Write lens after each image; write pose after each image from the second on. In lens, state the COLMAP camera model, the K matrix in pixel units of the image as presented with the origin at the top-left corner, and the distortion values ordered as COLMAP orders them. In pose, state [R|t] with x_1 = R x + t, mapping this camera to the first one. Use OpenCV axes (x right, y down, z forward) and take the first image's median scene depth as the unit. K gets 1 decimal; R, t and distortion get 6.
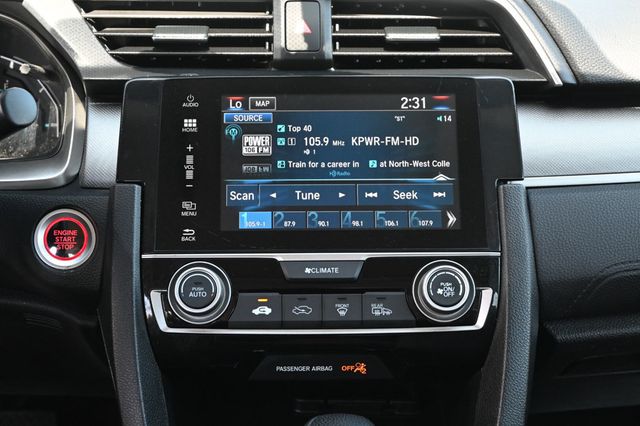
lens RADIAL K [[1239.2, 0, 321.5], [0, 1239.2, 242.7], [0, 0, 1]] dist [0.091771, 0.000000]
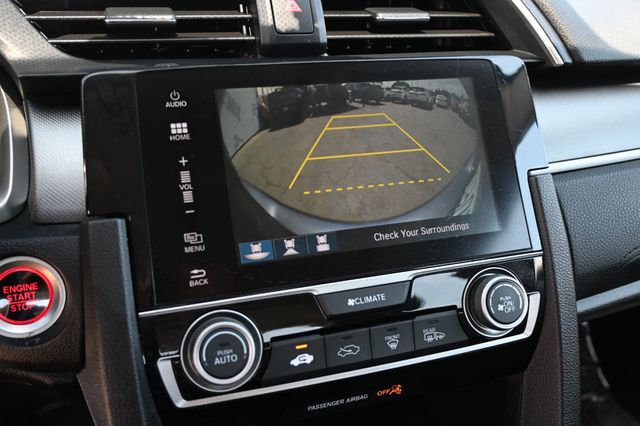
lens RADIAL K [[589.8, 0, 317.6], [0, 589.8, 217.6], [0, 0, 1]] dist [0.005311, 0.000000]
pose [[0.954372, -0.102755, 0.280385, -0.132252], [0.072633, 0.990612, 0.115812, -0.077851], [-0.289653, -0.090162, 0.952876, 0.622164]]
